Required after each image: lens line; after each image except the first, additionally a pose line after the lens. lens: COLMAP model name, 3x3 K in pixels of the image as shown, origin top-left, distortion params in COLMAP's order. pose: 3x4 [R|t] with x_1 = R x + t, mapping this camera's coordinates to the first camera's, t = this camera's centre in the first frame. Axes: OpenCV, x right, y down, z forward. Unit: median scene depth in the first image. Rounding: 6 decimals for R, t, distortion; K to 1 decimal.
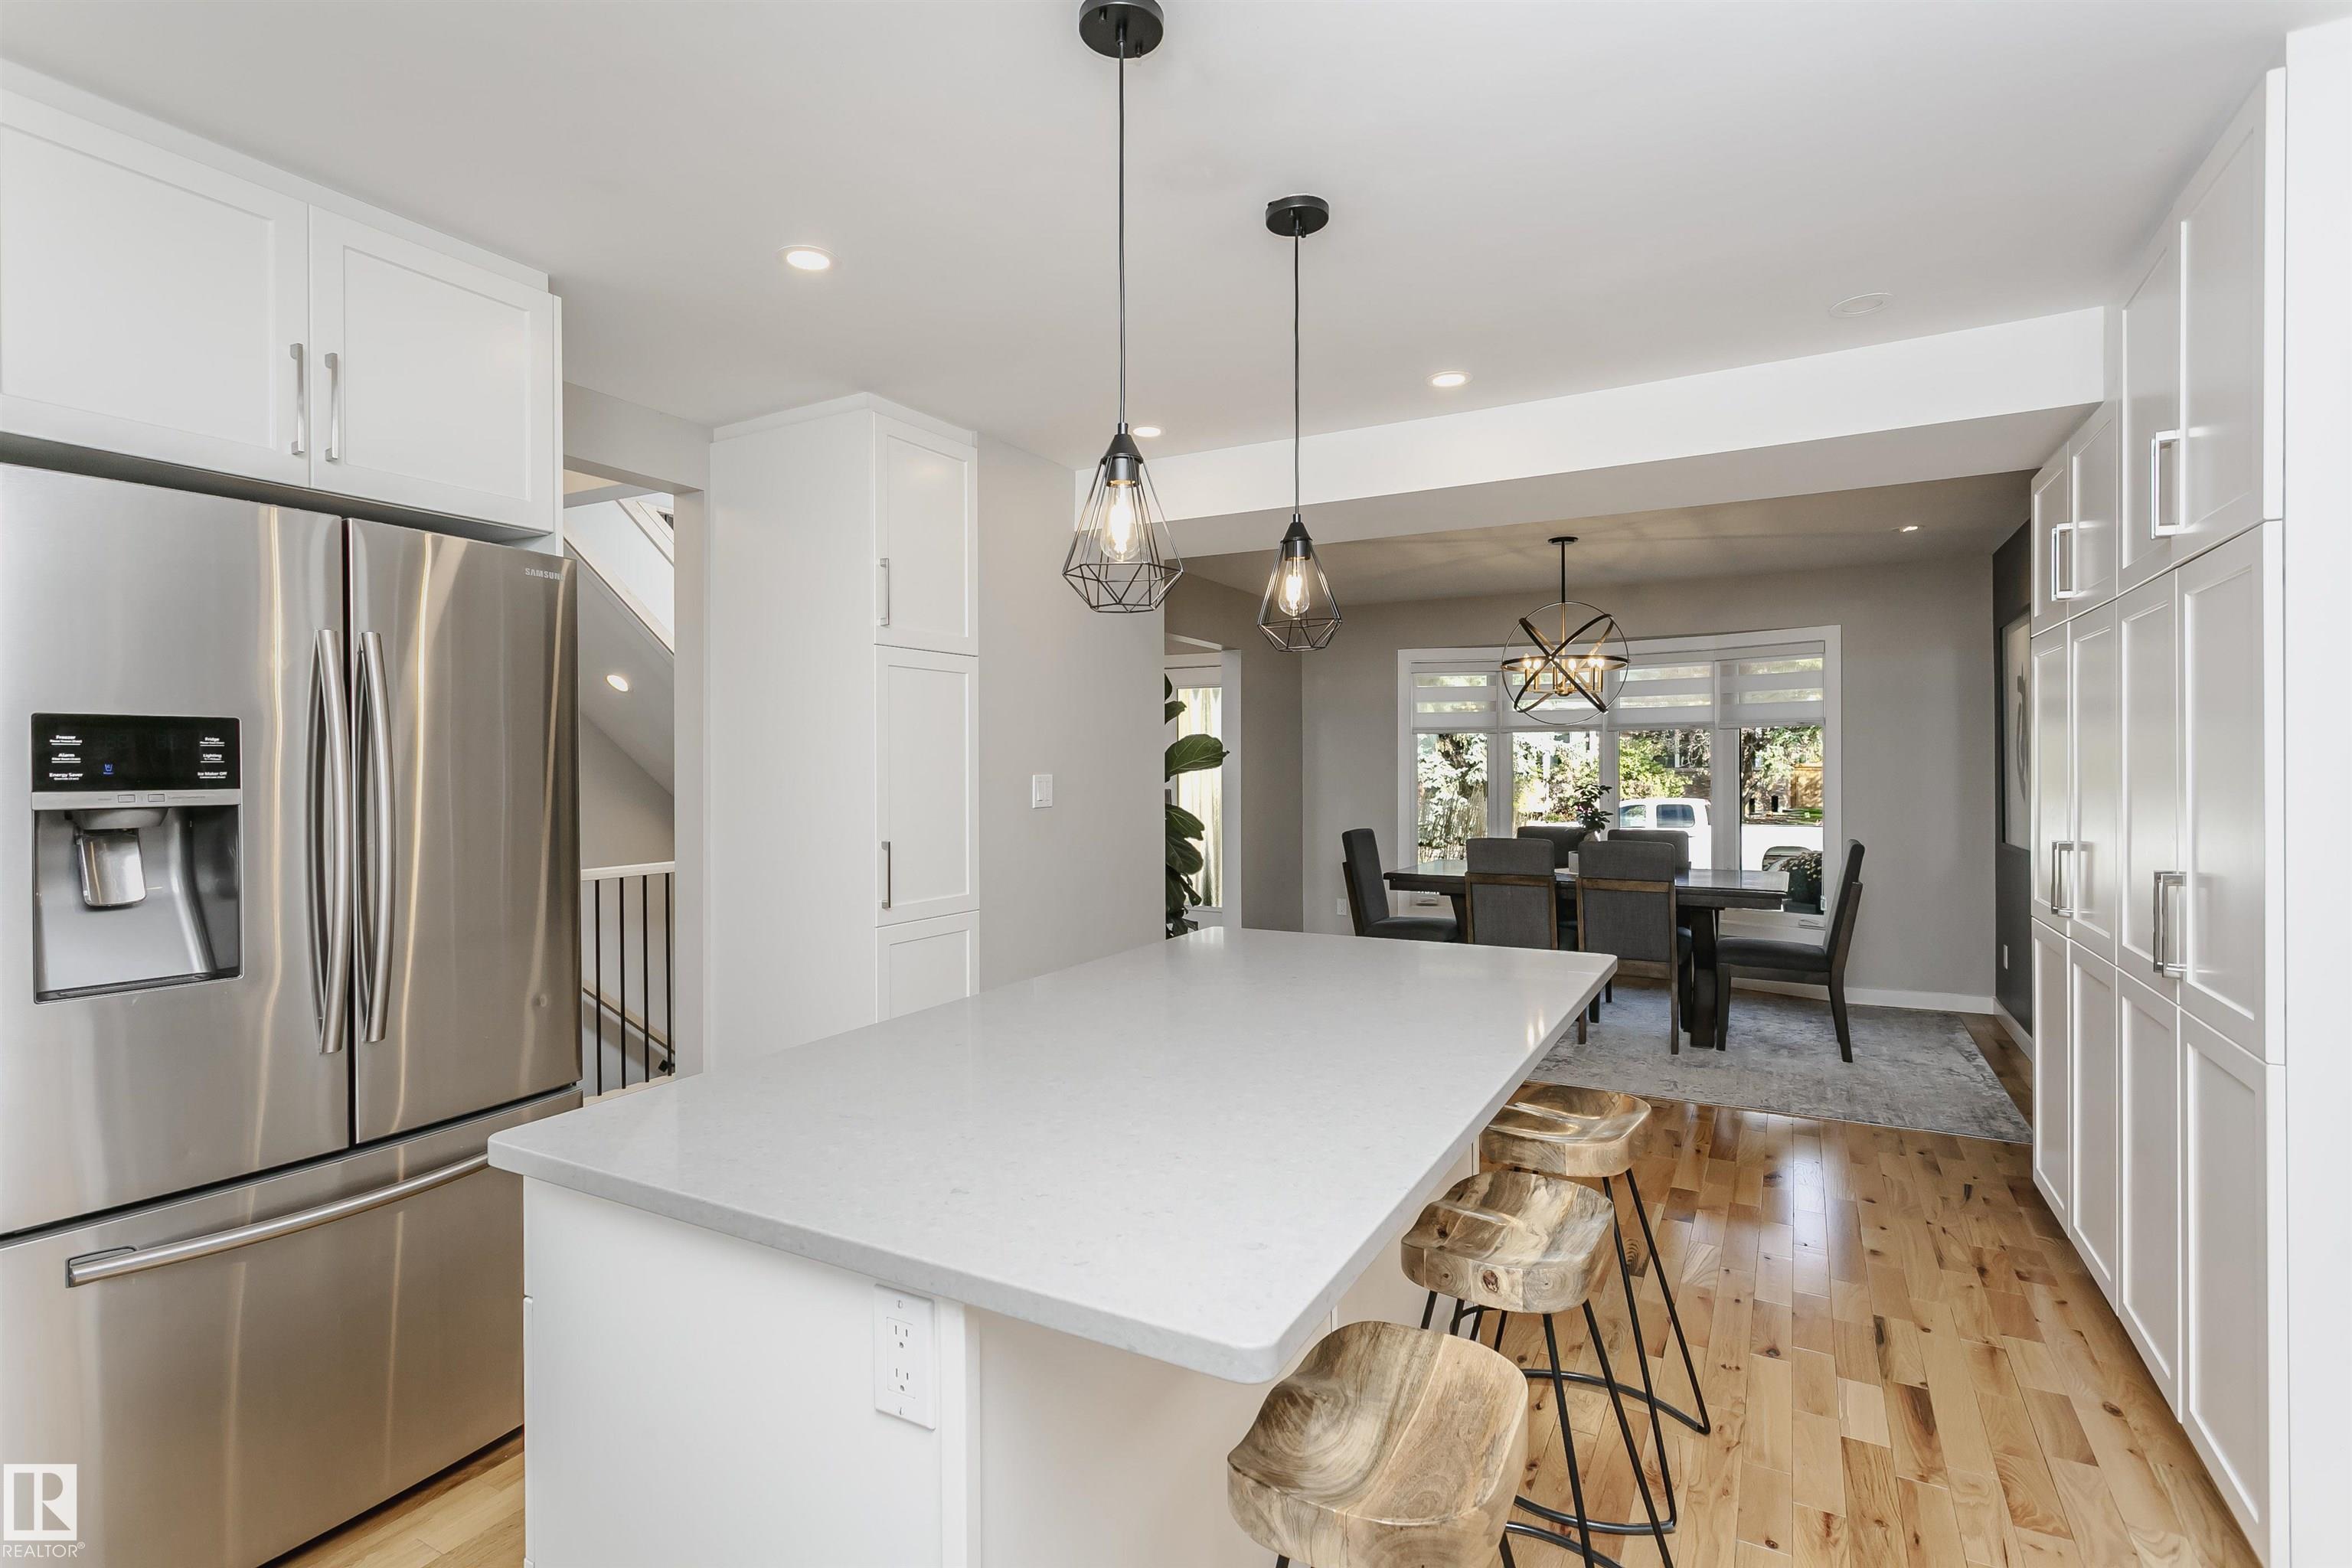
lens RADIAL K [[1153.6, 0, 1165.5], [0, 1153.6, 801.3], [0, 0, 1]] dist [0.002610, 0.001059]
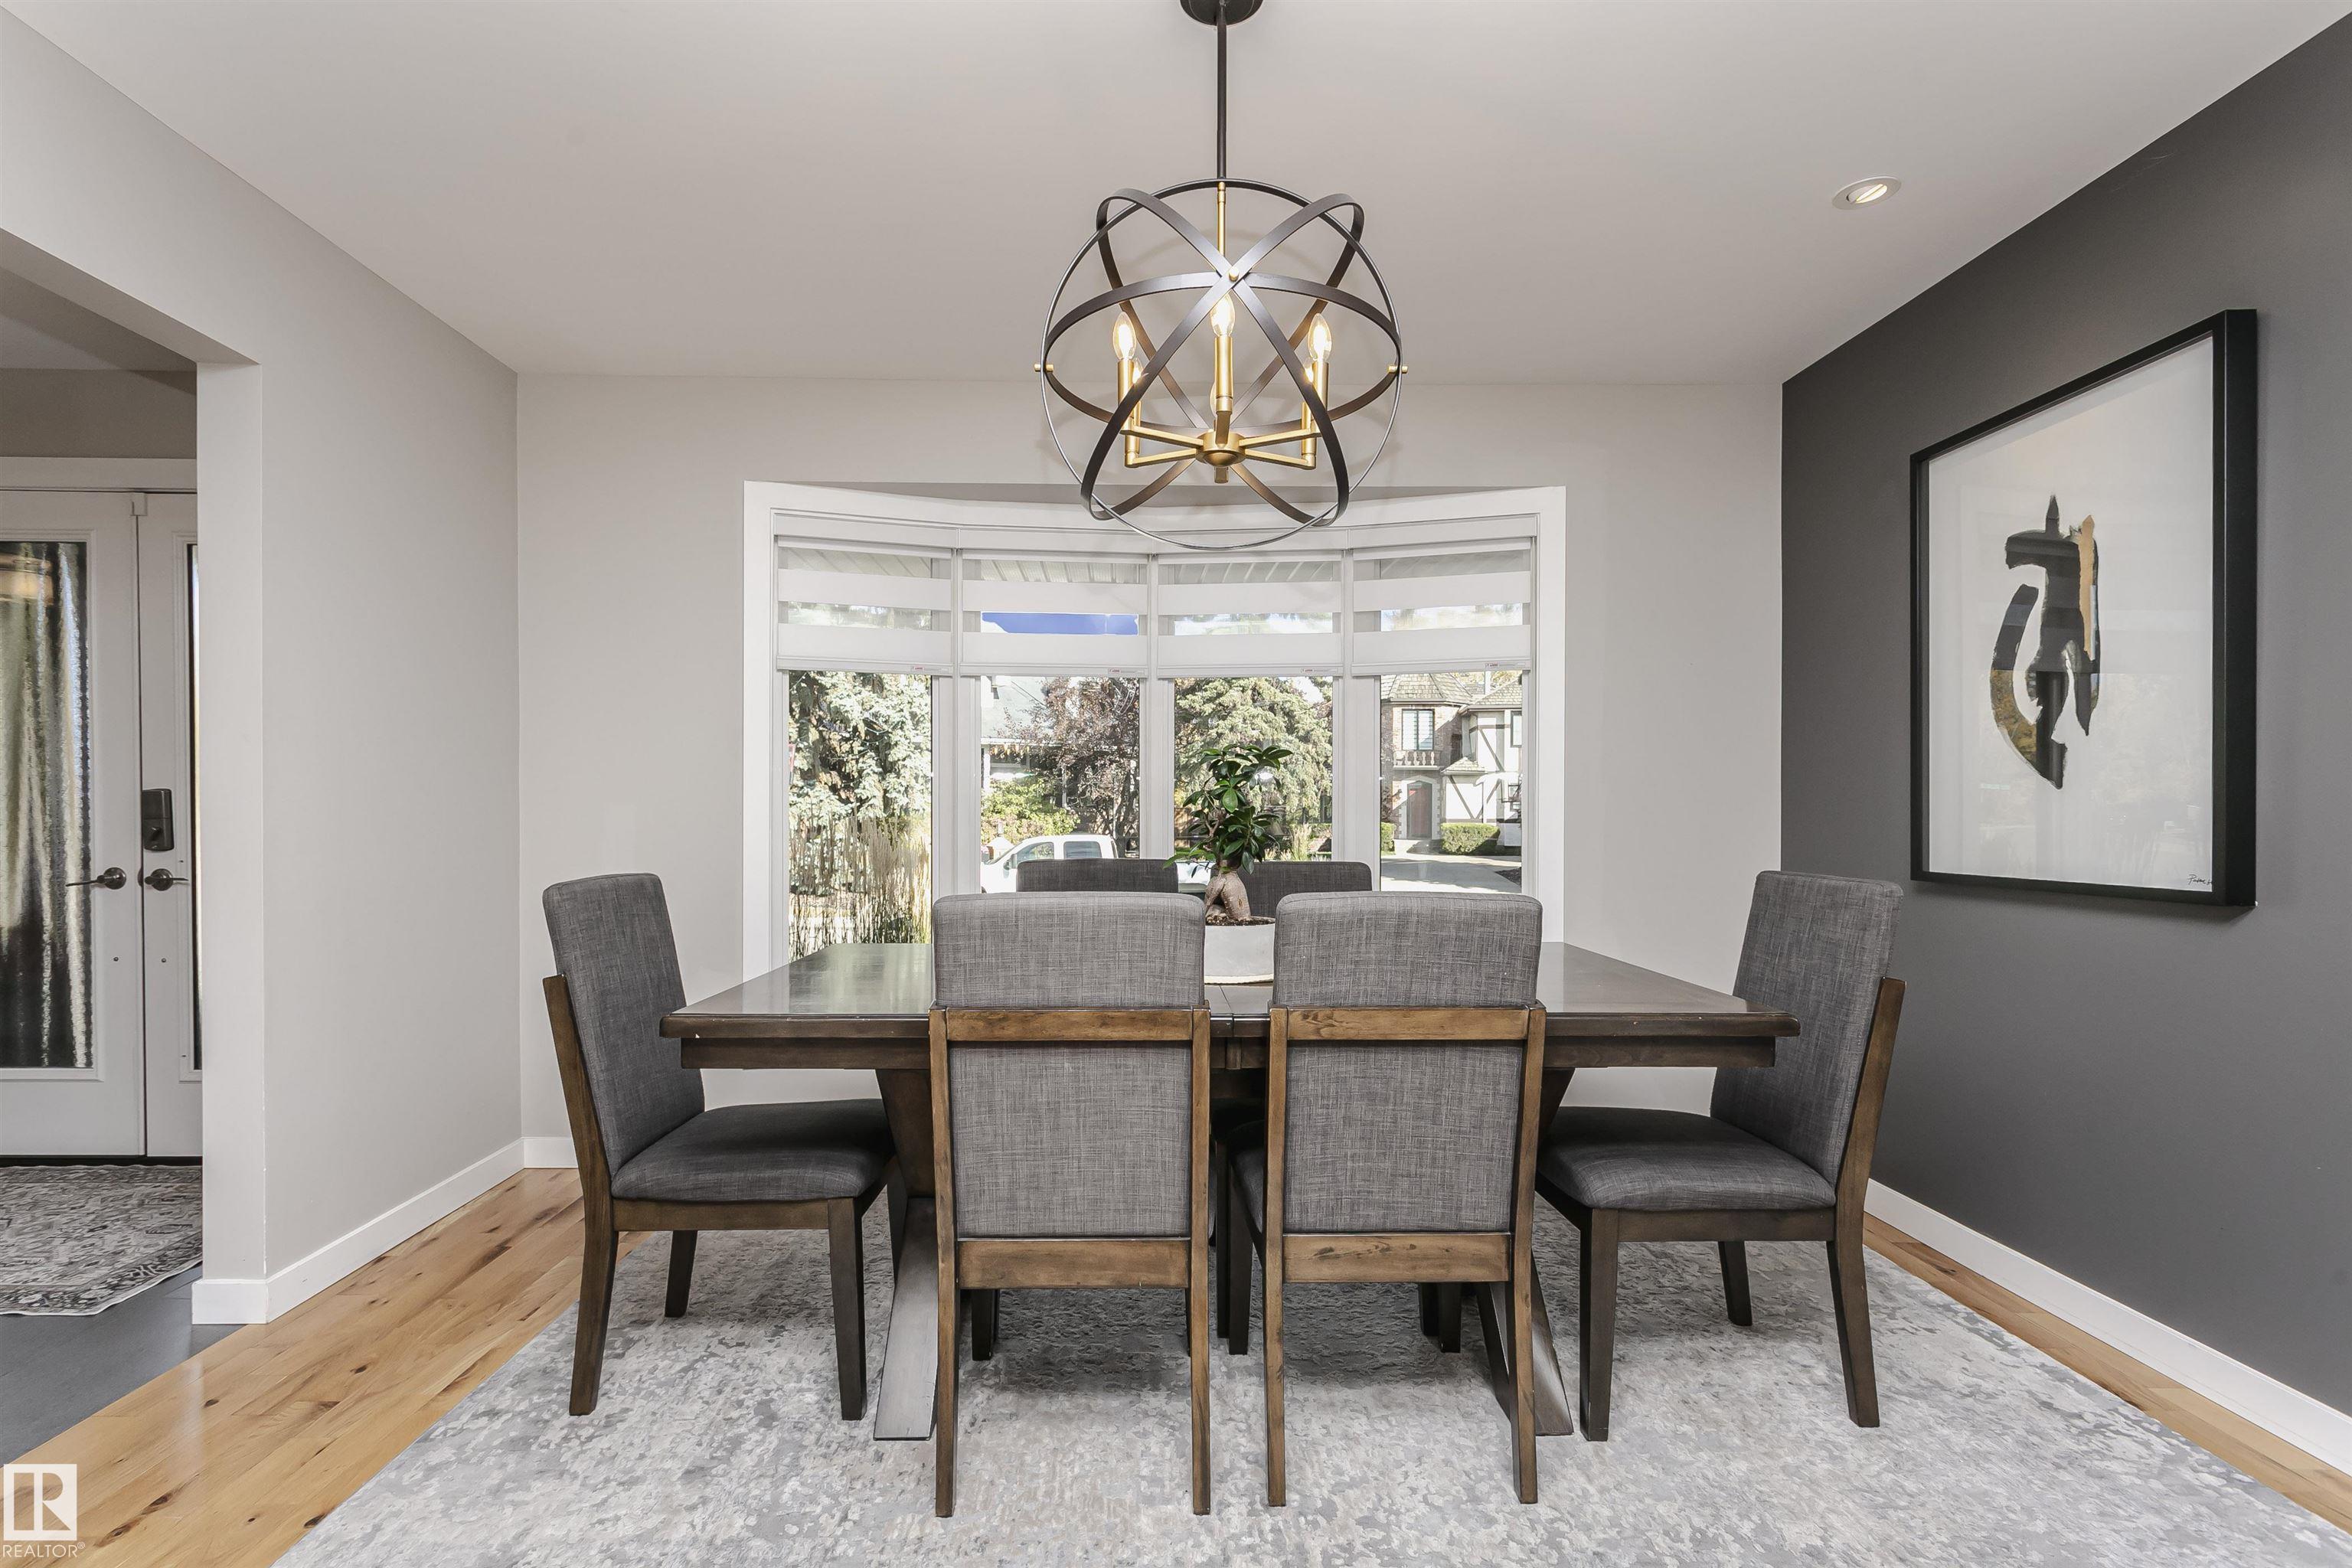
lens RADIAL K [[1153.6, 0, 1165.5], [0, 1153.6, 801.3], [0, 0, 1]] dist [0.002610, 0.001059]
pose [[0.867271, 0.002389, 0.497831, 0.032420], [0.017386, 0.999233, -0.035084, 0.003512], [-0.497533, 0.039082, 0.866564, 0.143295]]
